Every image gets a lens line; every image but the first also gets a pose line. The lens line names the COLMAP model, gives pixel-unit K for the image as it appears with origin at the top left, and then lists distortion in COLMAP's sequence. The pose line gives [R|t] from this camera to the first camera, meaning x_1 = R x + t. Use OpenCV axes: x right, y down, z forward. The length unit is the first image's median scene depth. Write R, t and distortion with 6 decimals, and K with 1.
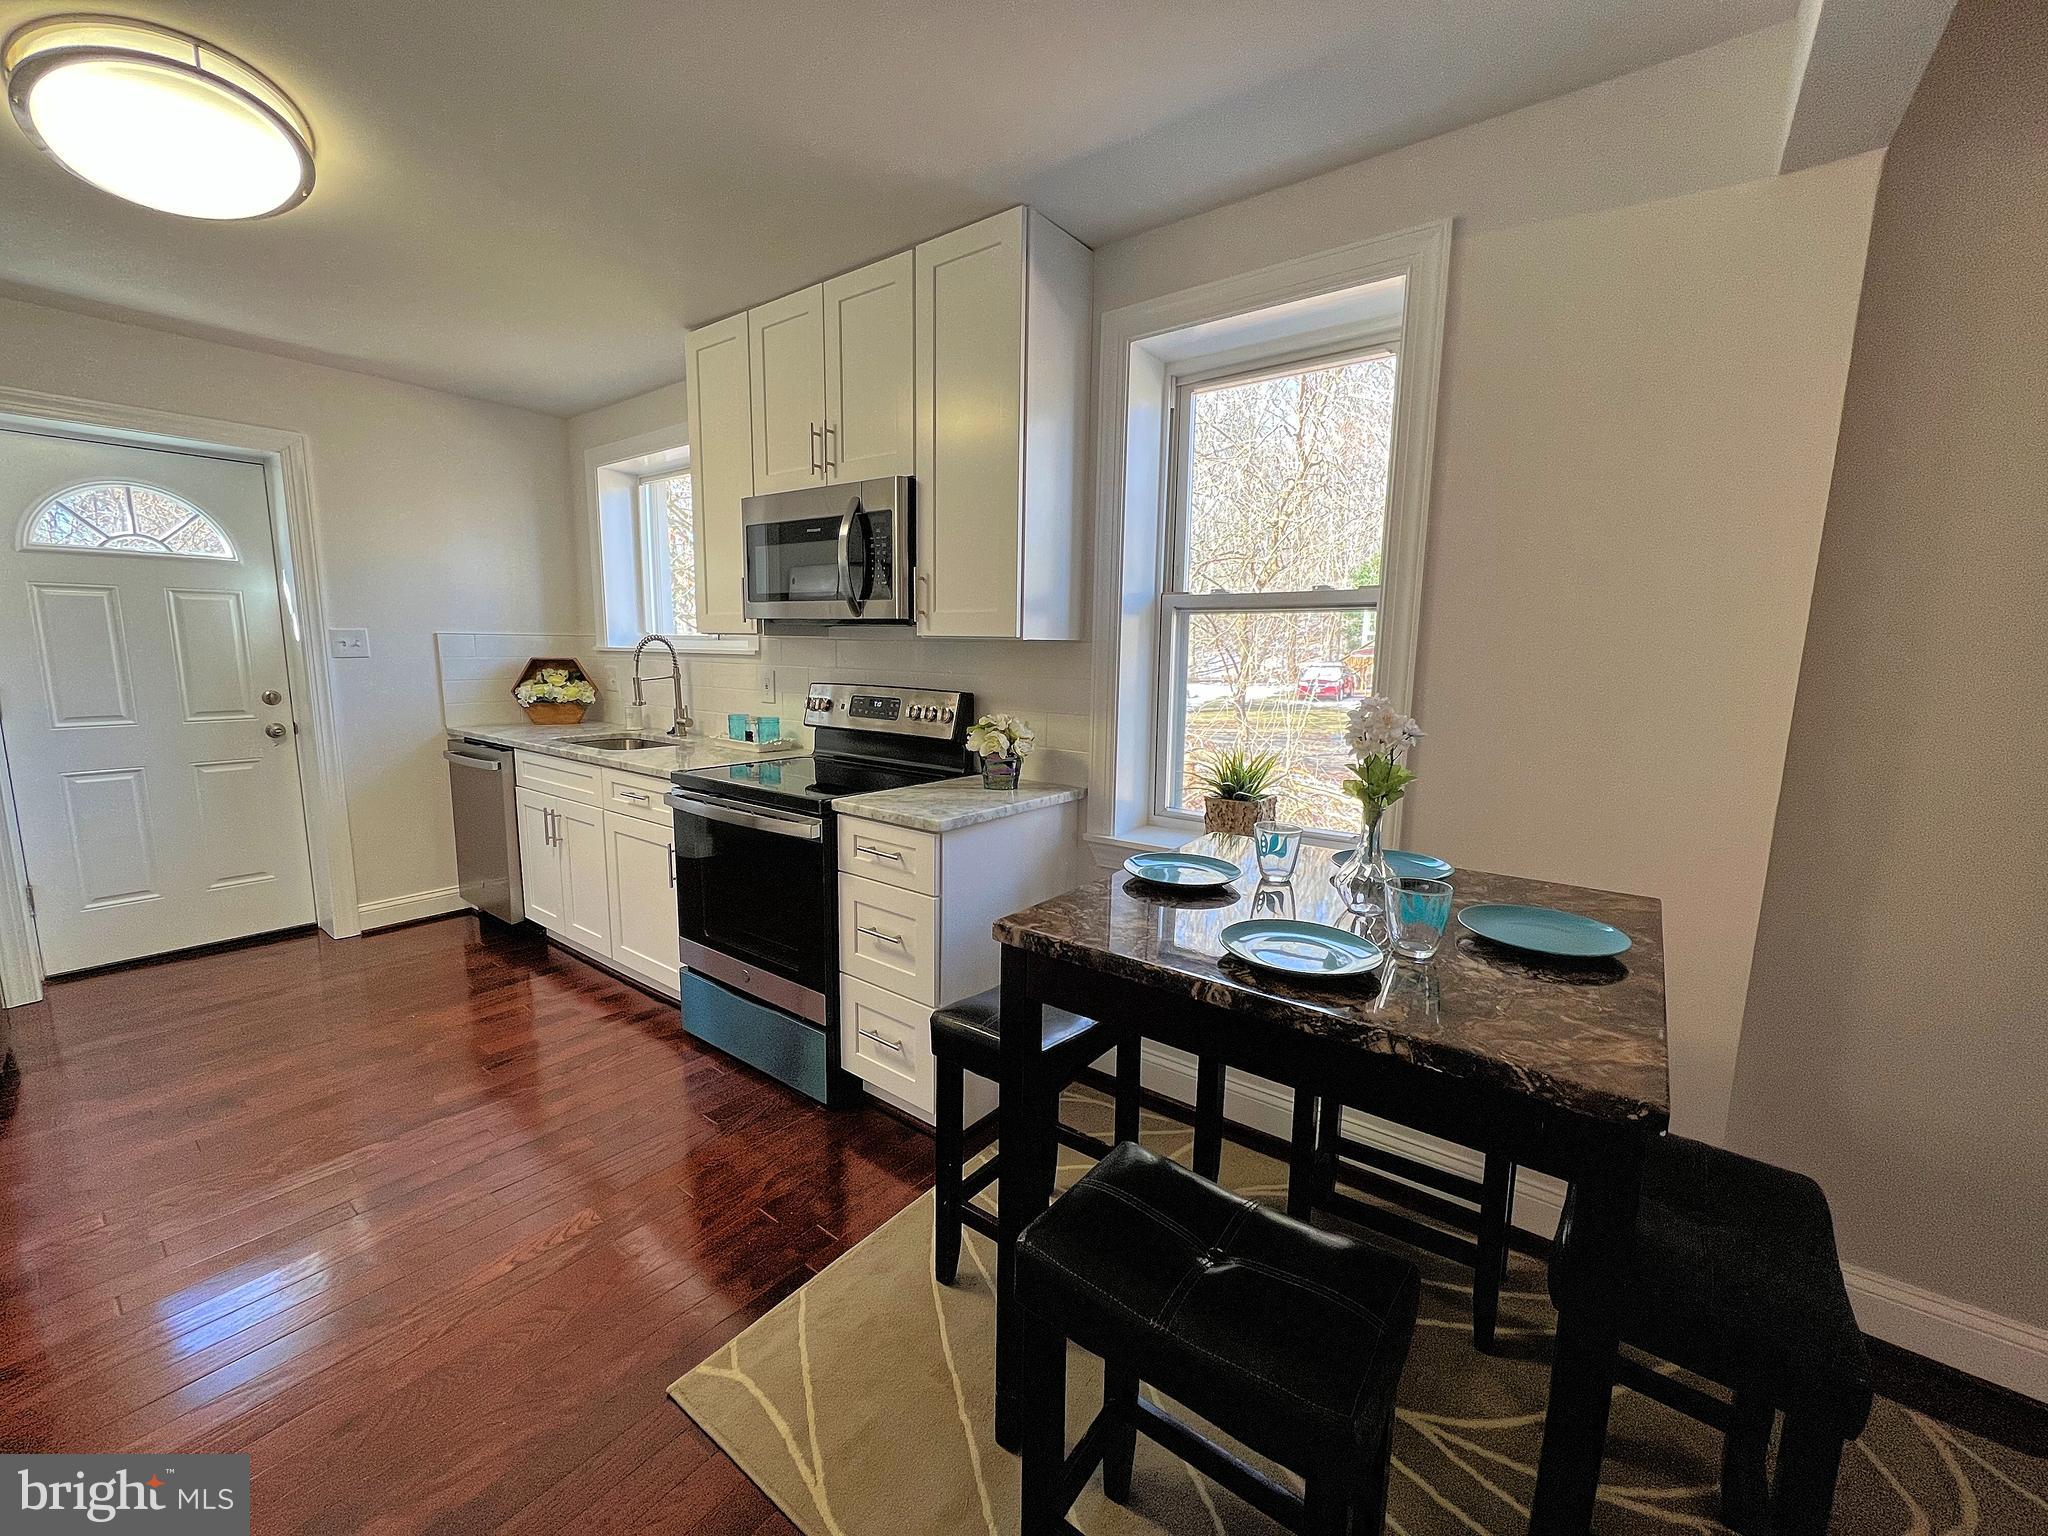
lens RADIAL K [[813.2, 0, 1019.3], [0, 813.2, 763.4], [0, 0, 1]] dist [-0.000285, -0.000416]
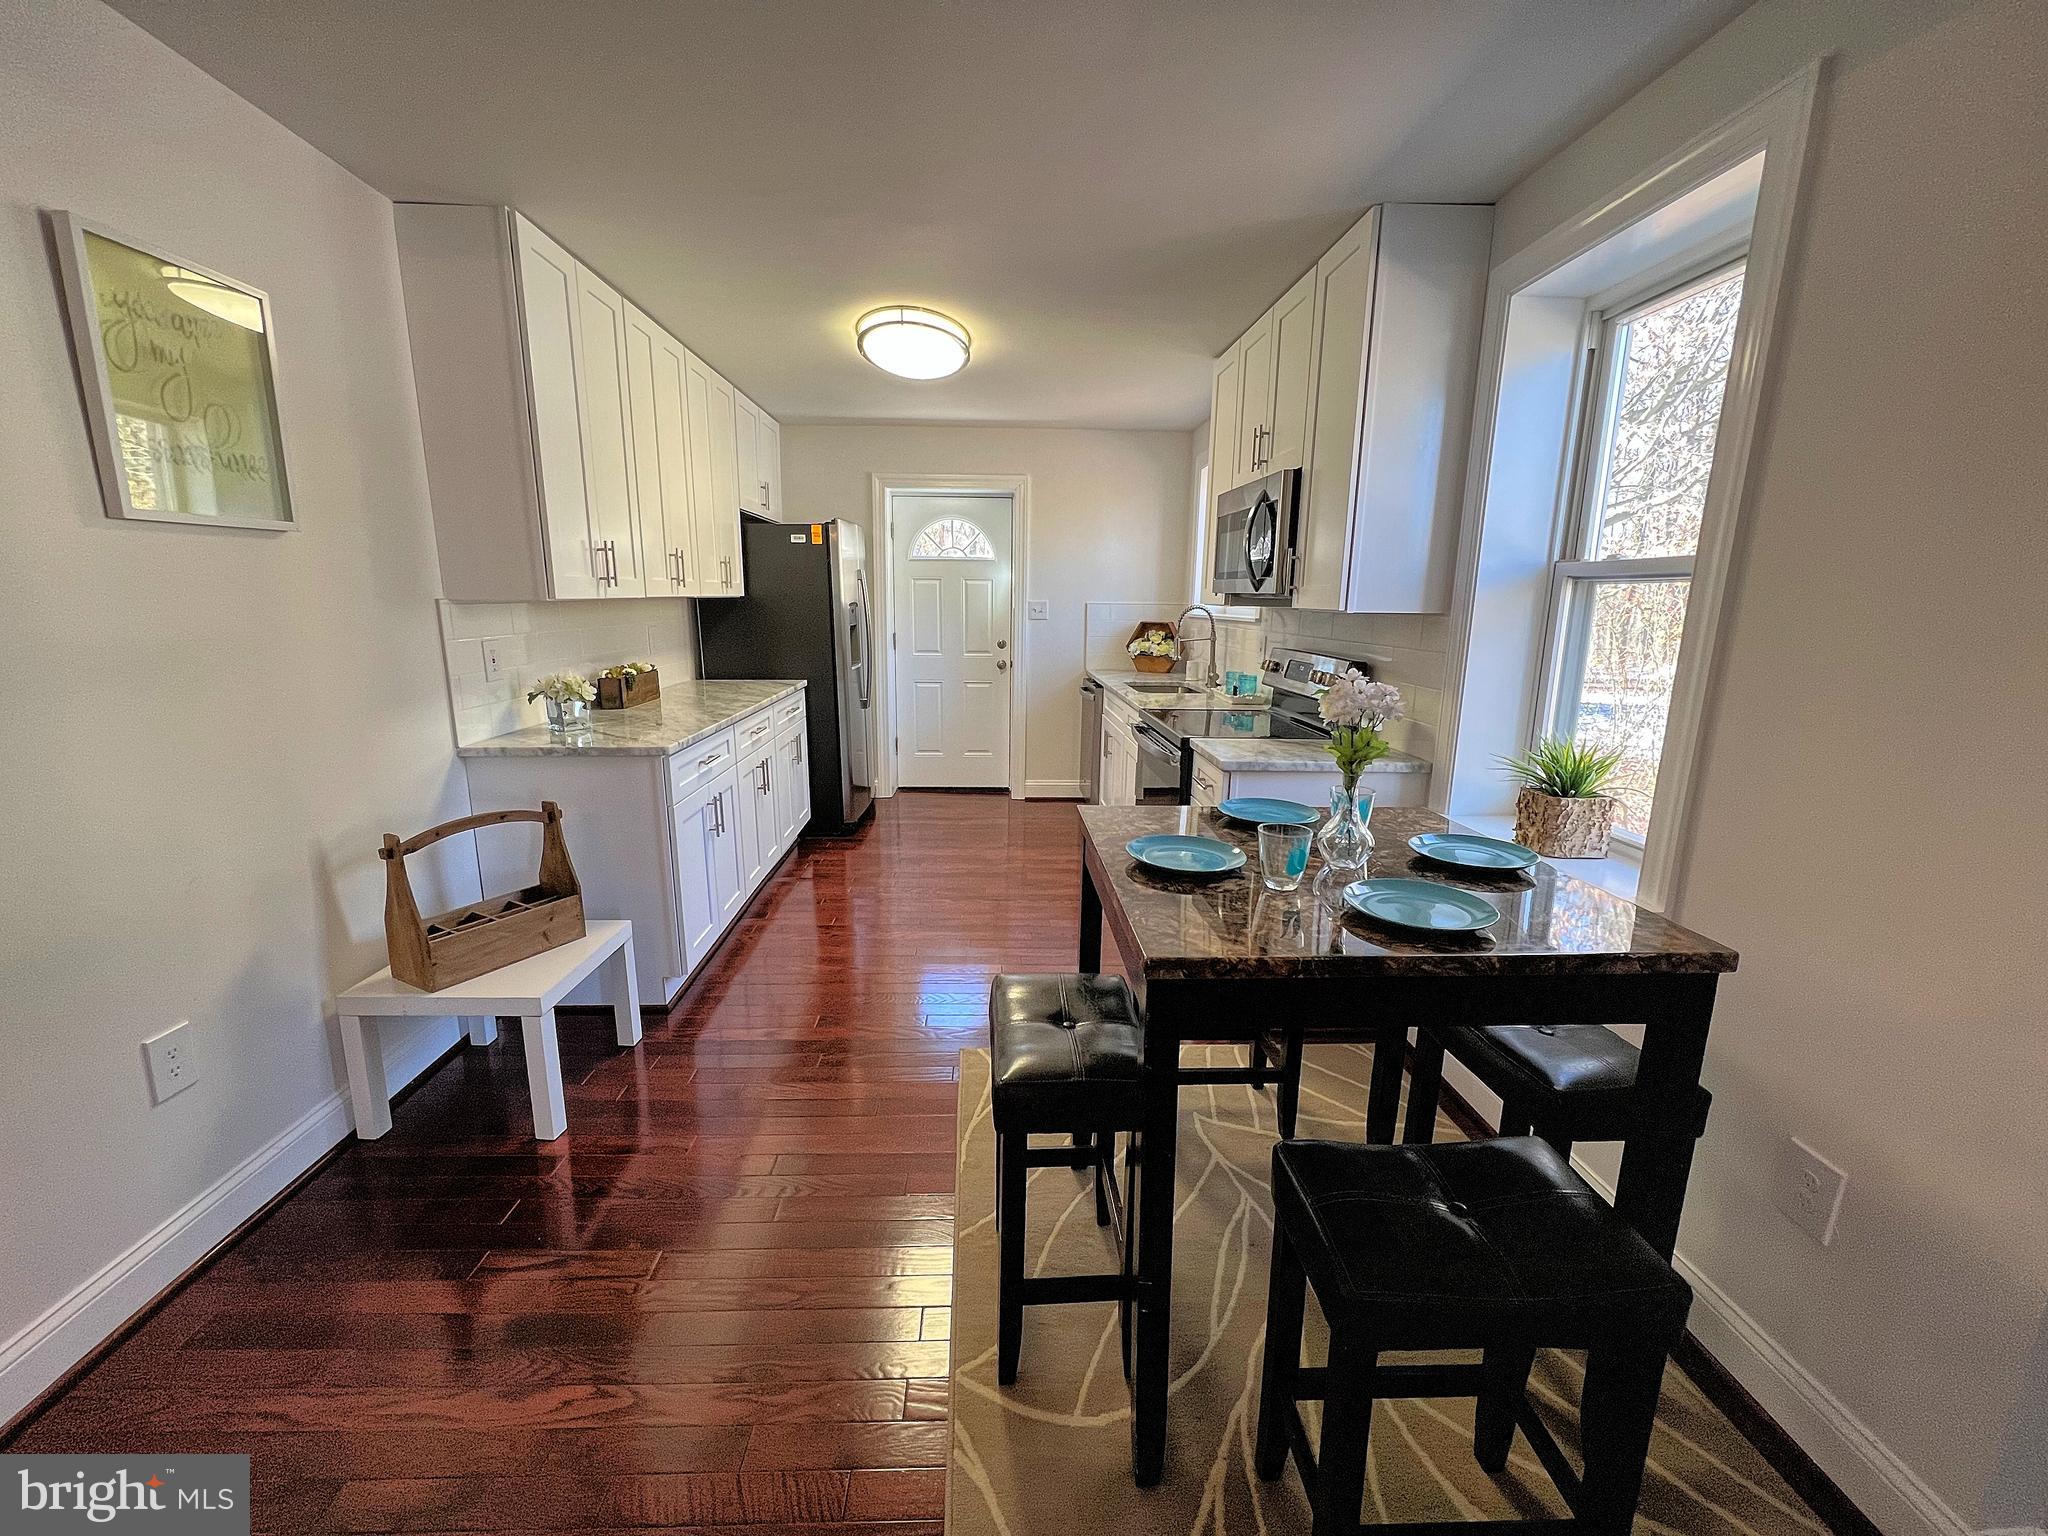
lens RADIAL K [[813.2, 0, 1023.1], [0, 813.2, 768.2], [0, 0, 1]] dist [-0.000285, -0.000416]
pose [[0.644855, 0.151321, -0.749176, 0.465802], [-0.114786, 0.988262, 0.100810, -0.005501], [0.755636, 0.020988, 0.654655, -0.028024]]
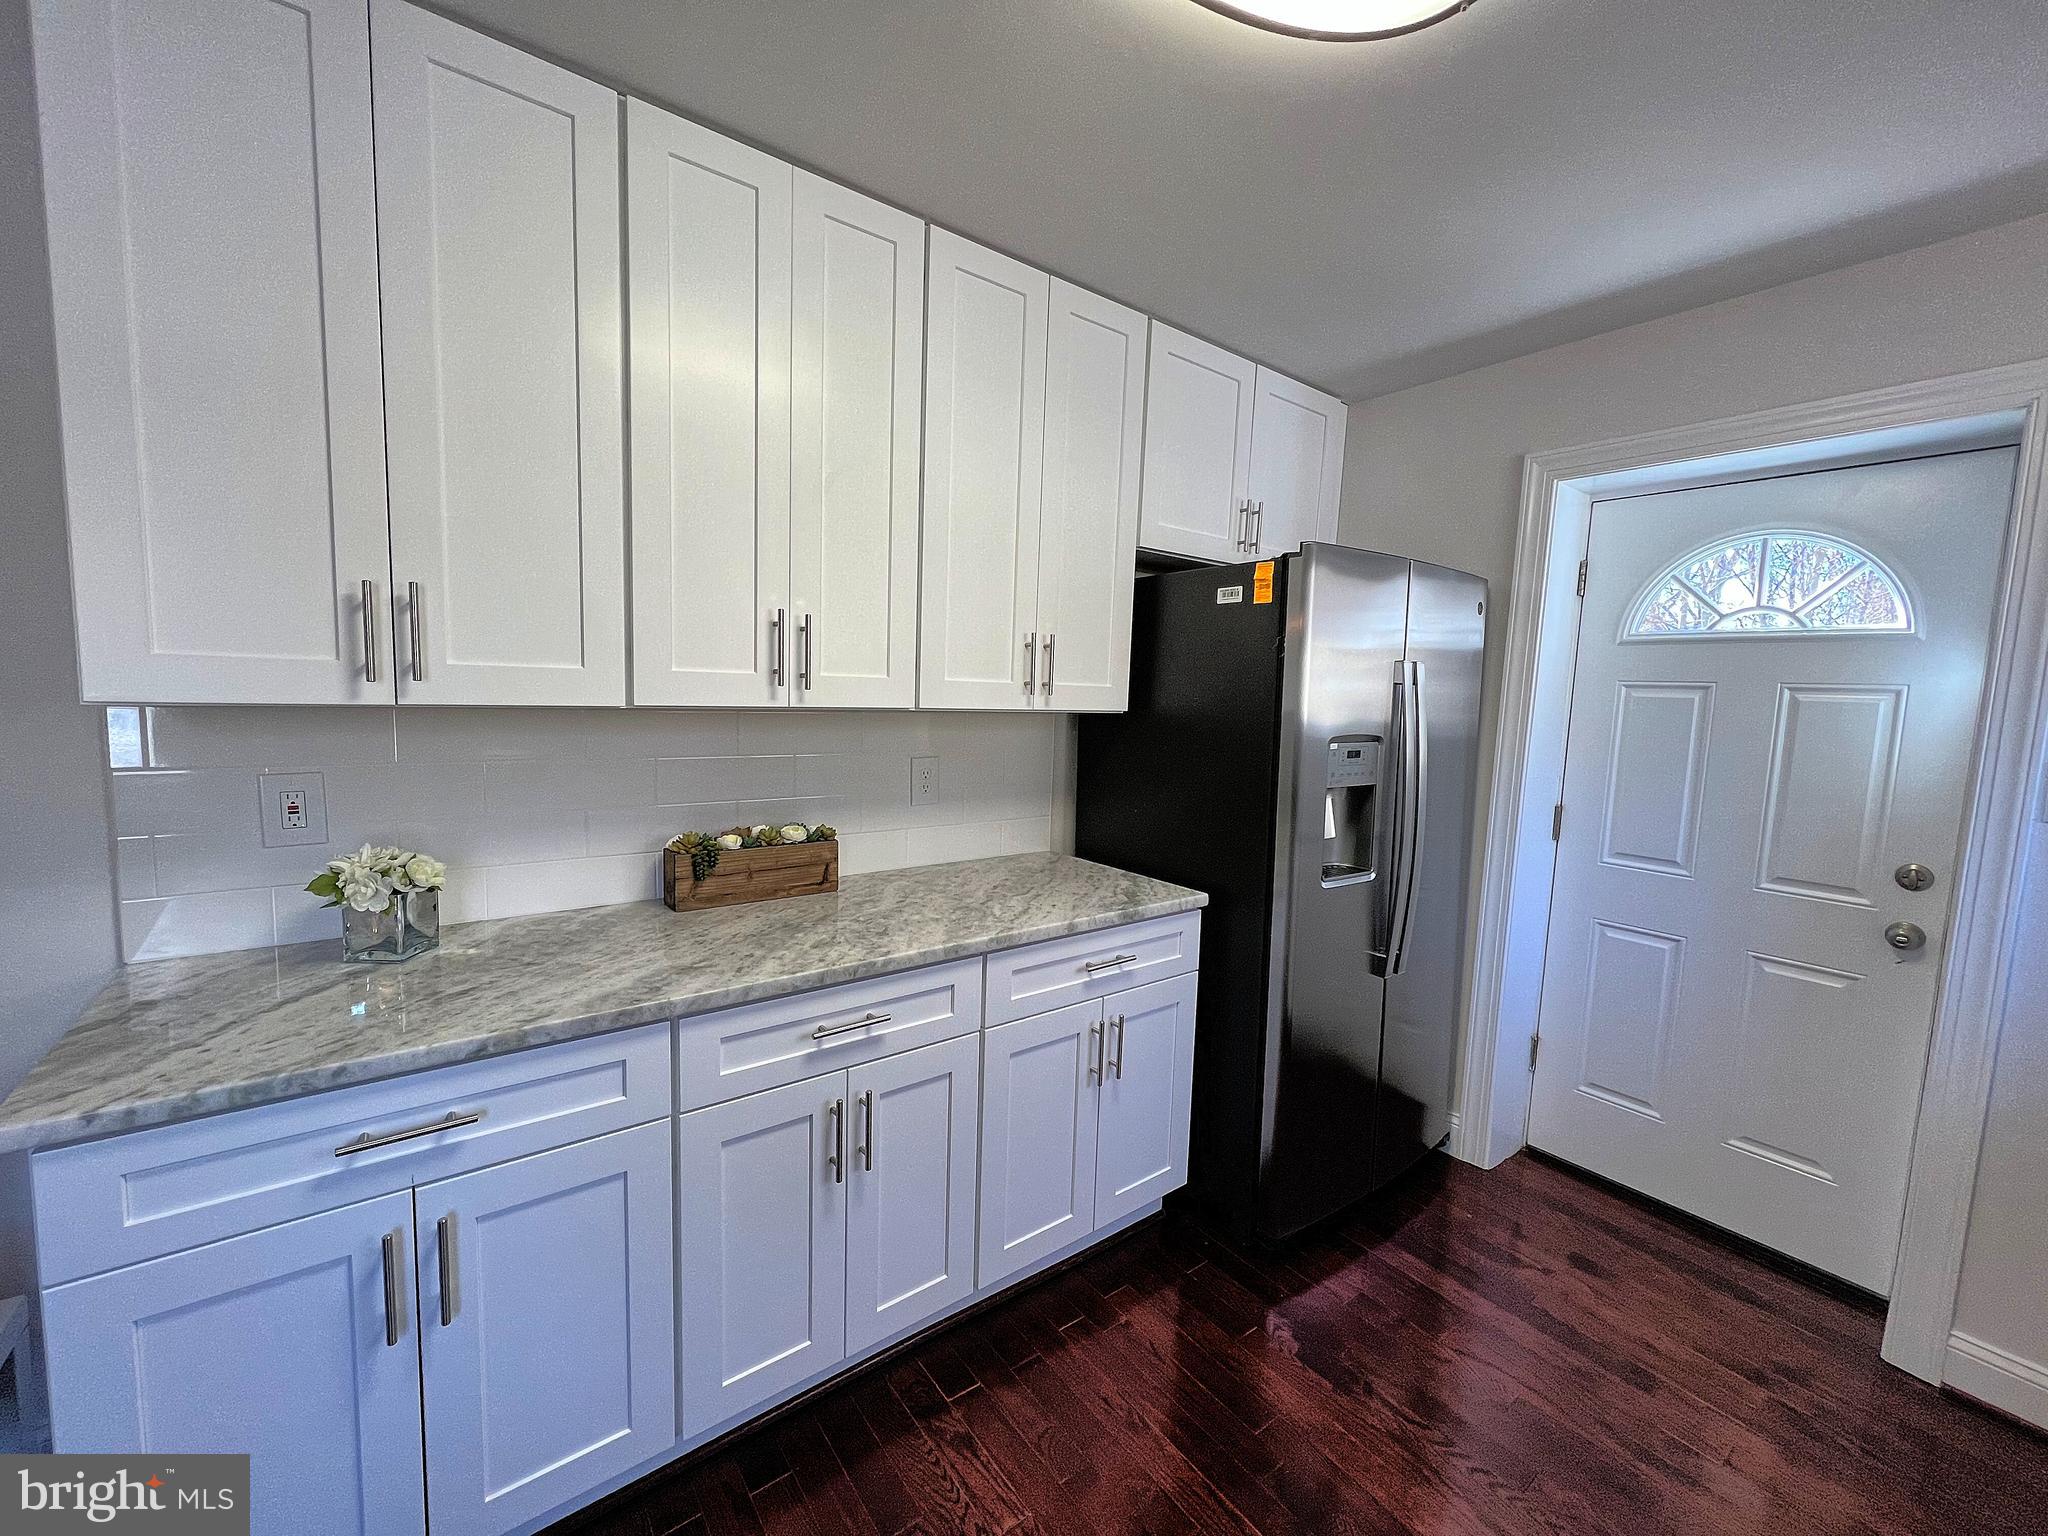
lens RADIAL K [[813.2, 0, 1027.0], [0, 813.2, 762.7], [0, 0, 1]] dist [-0.000285, -0.000416]
pose [[-0.261329, 0.067641, -0.962877, -0.320530], [-0.183204, 0.975933, 0.118281, -0.146347], [0.947704, 0.207313, -0.242647, 0.724491]]
